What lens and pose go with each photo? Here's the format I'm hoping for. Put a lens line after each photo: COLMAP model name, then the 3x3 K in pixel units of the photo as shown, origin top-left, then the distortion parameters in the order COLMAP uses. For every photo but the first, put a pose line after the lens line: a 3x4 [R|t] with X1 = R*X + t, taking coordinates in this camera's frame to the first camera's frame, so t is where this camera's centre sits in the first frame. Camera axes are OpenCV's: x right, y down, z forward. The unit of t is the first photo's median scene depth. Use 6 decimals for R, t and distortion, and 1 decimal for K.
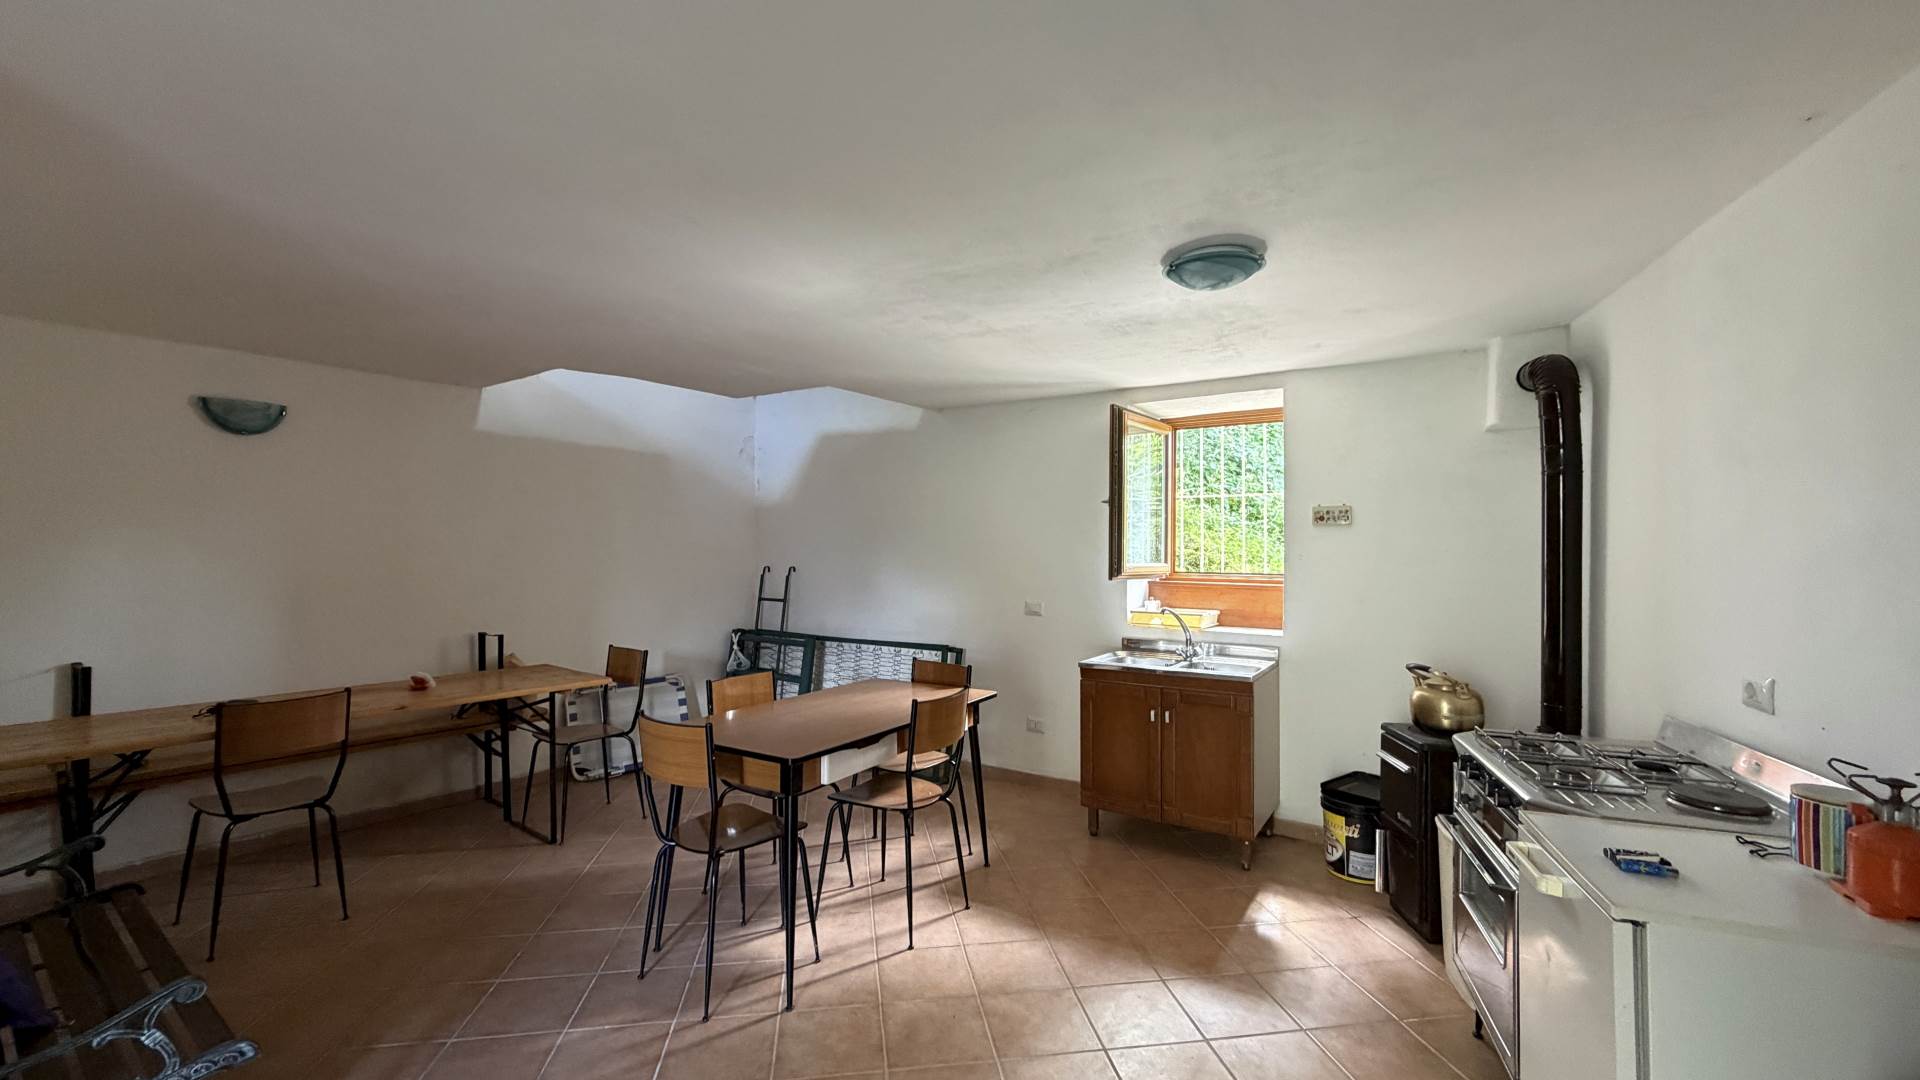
lens RADIAL K [[764.0, 0, 955.8], [0, 764.0, 543.2], [0, 0, 1]] dist [-0.000070, 0.000625]
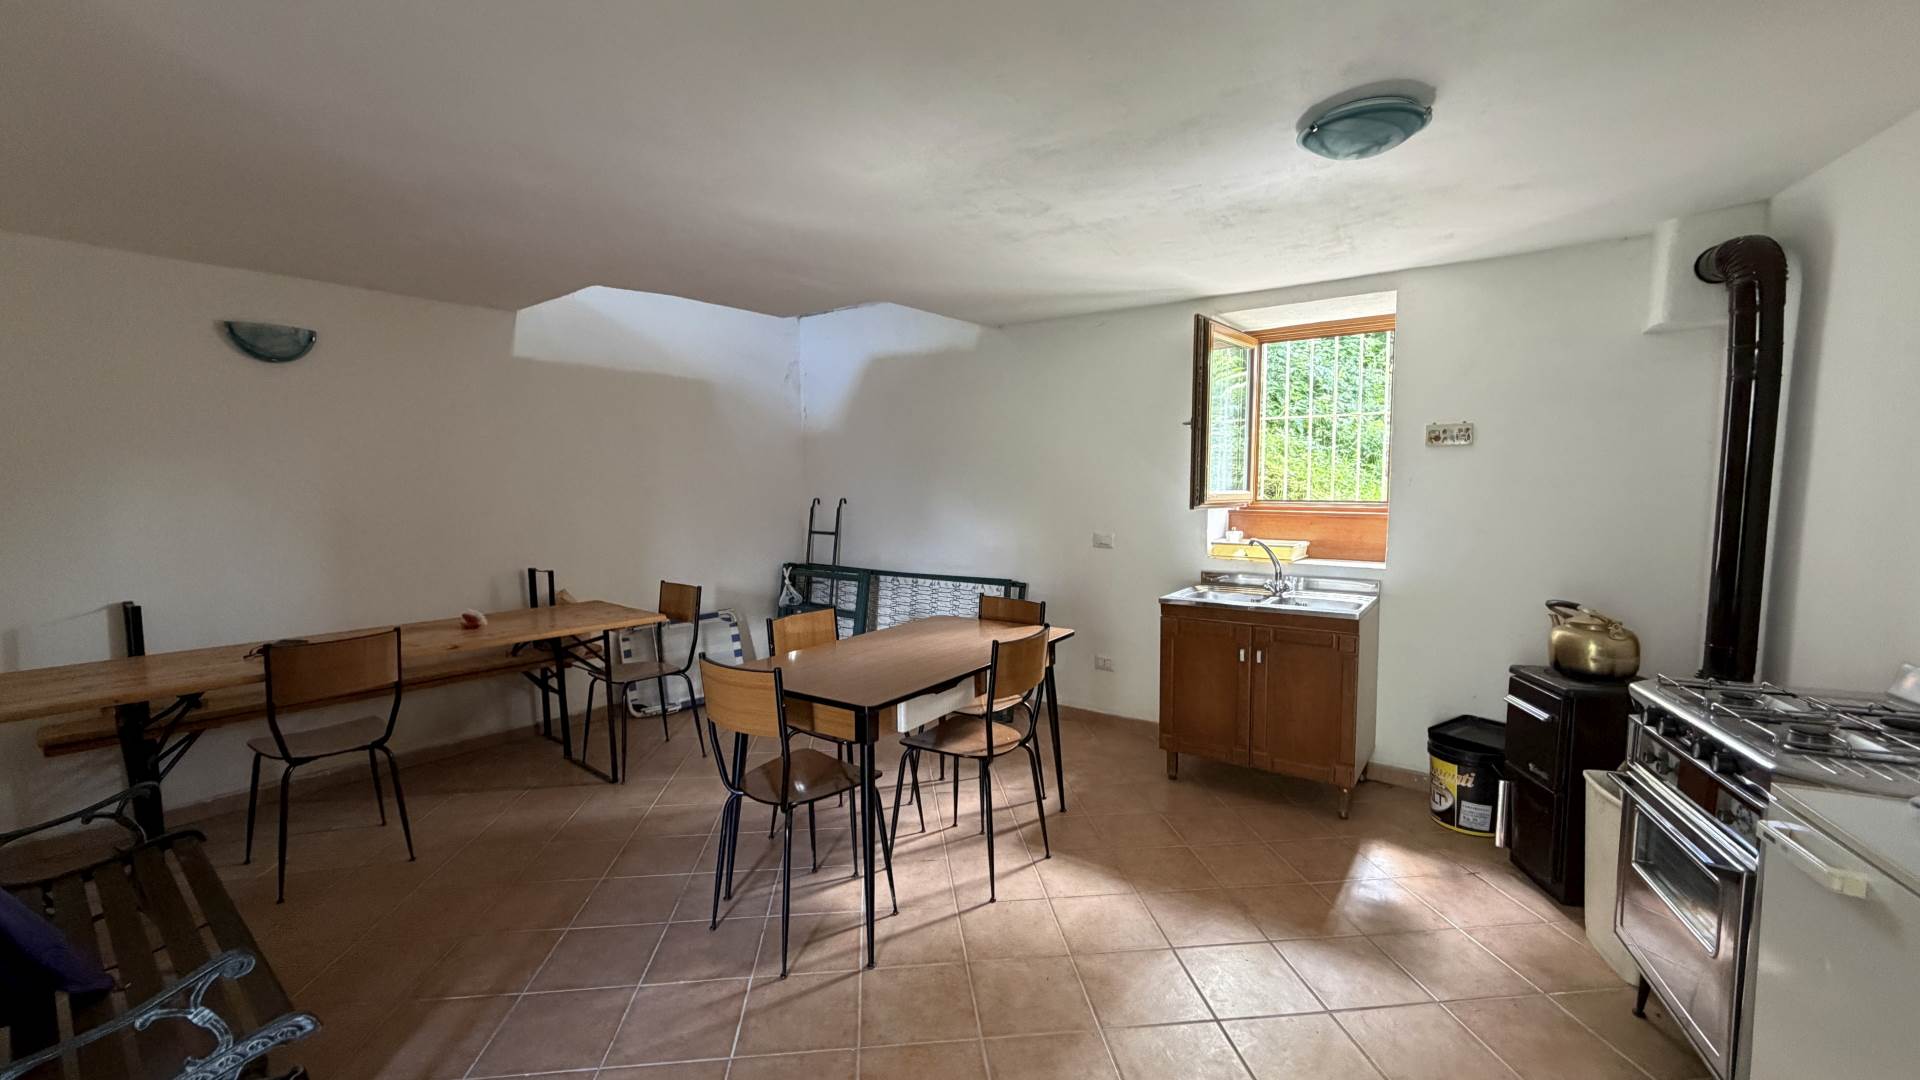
lens RADIAL K [[764.0, 0, 955.8], [0, 764.0, 543.1], [0, 0, 1]] dist [-0.000070, 0.000625]
pose [[0.998843, -0.005427, -0.047786, -0.046785], [0.009625, 0.996070, 0.088049, 0.006440], [0.047120, -0.088407, 0.994969, 0.082367]]
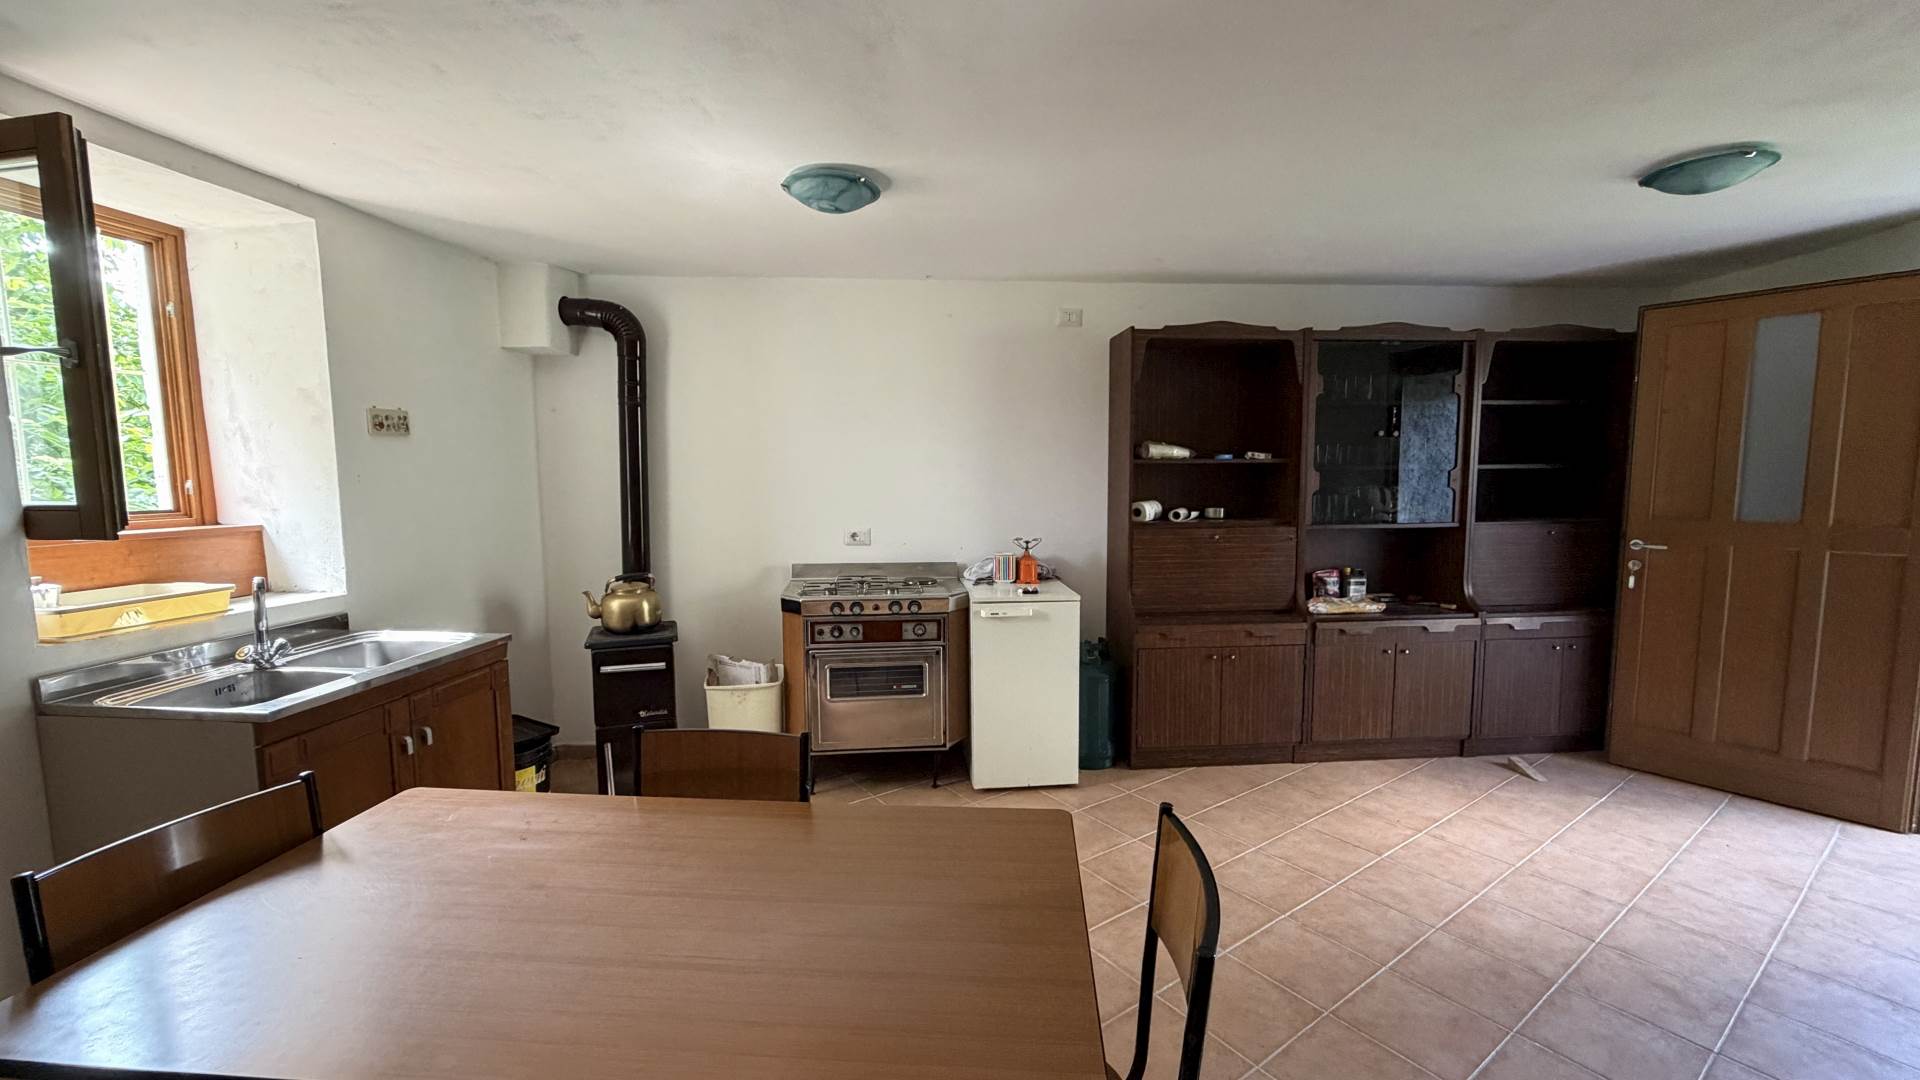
lens RADIAL K [[764.0, 0, 947.0], [0, 764.0, 541.2], [0, 0, 1]] dist [-0.000070, 0.000625]
pose [[-0.448757, -0.084494, 0.889651, -0.487630], [-0.003742, 0.995689, 0.092678, 0.009674], [-0.893646, 0.038261, -0.447138, 0.954772]]
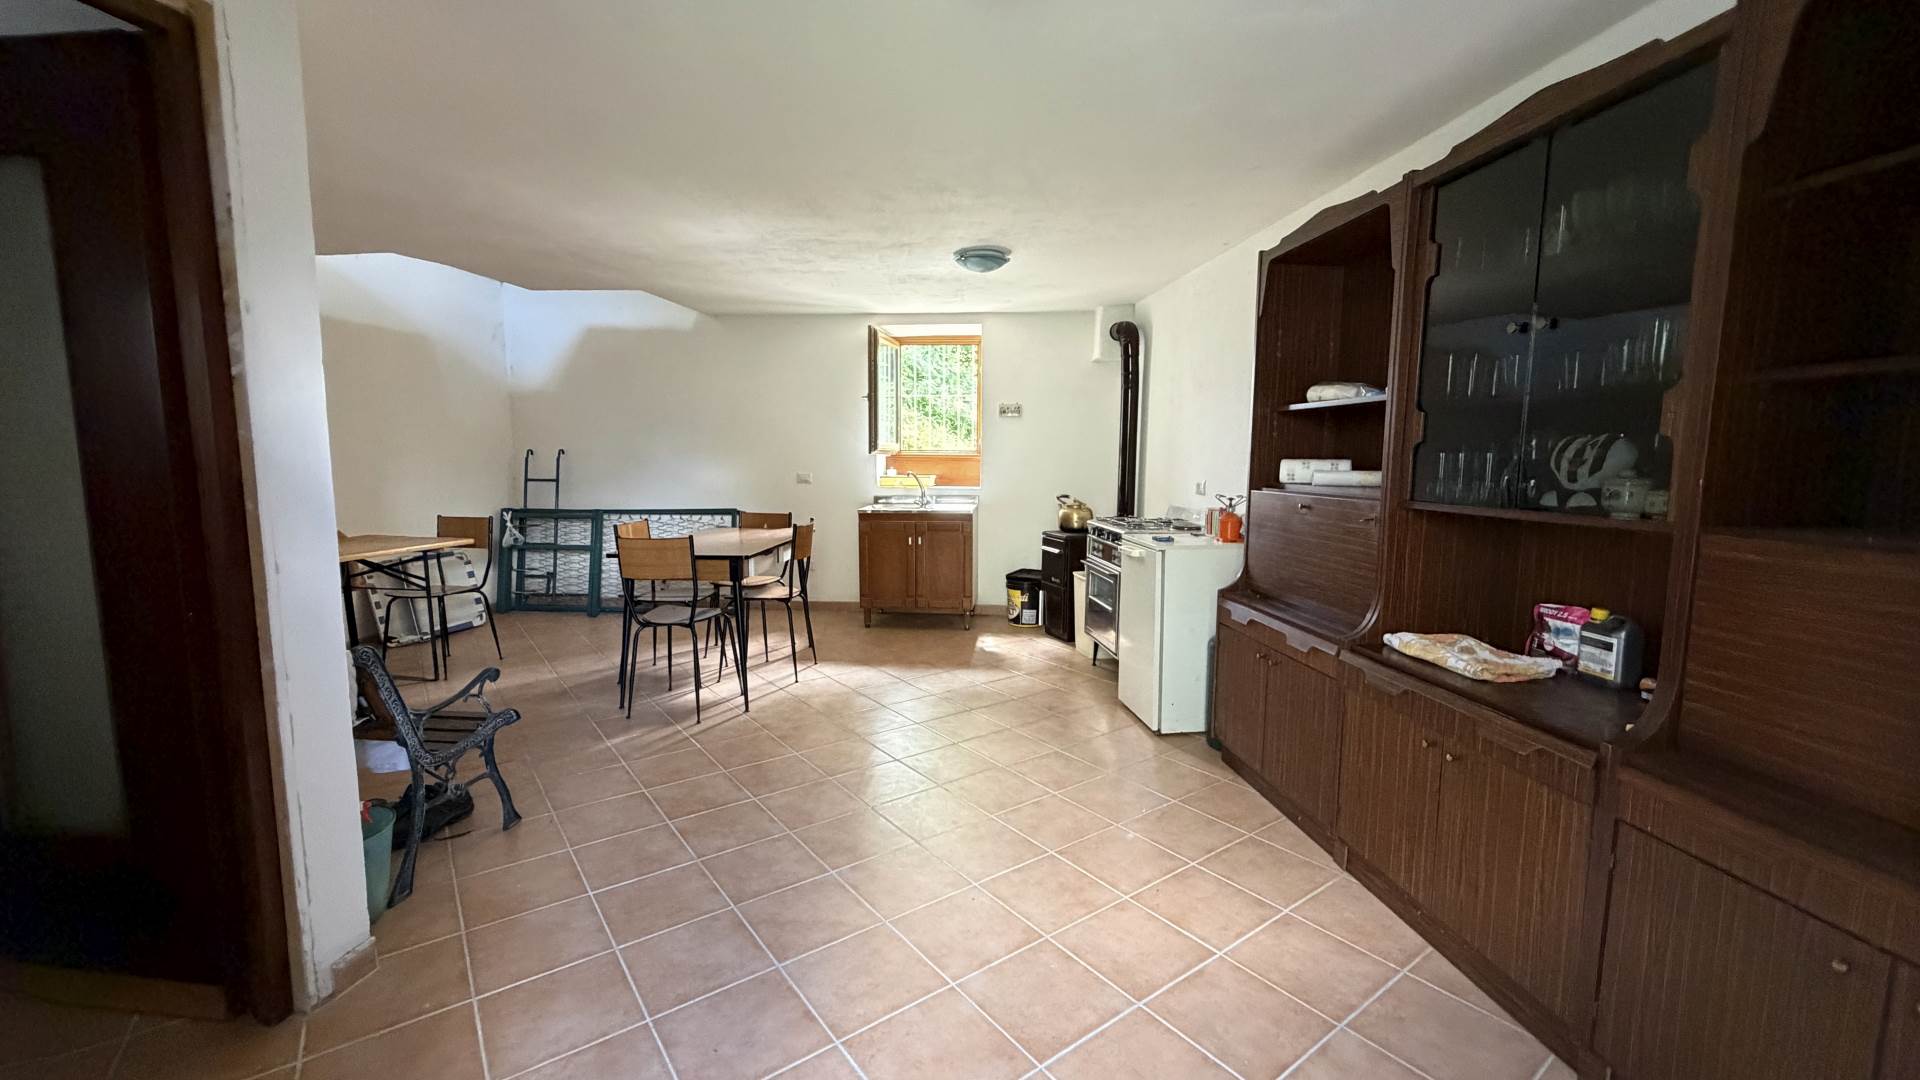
lens RADIAL K [[764.0, 0, 953.0], [0, 764.0, 542.7], [0, 0, 1]] dist [-0.000070, 0.000625]
pose [[0.885691, -0.055555, 0.460939, -0.395359], [-0.003395, 0.992013, 0.126088, 0.040559], [-0.464263, -0.113240, 0.878428, -0.402917]]
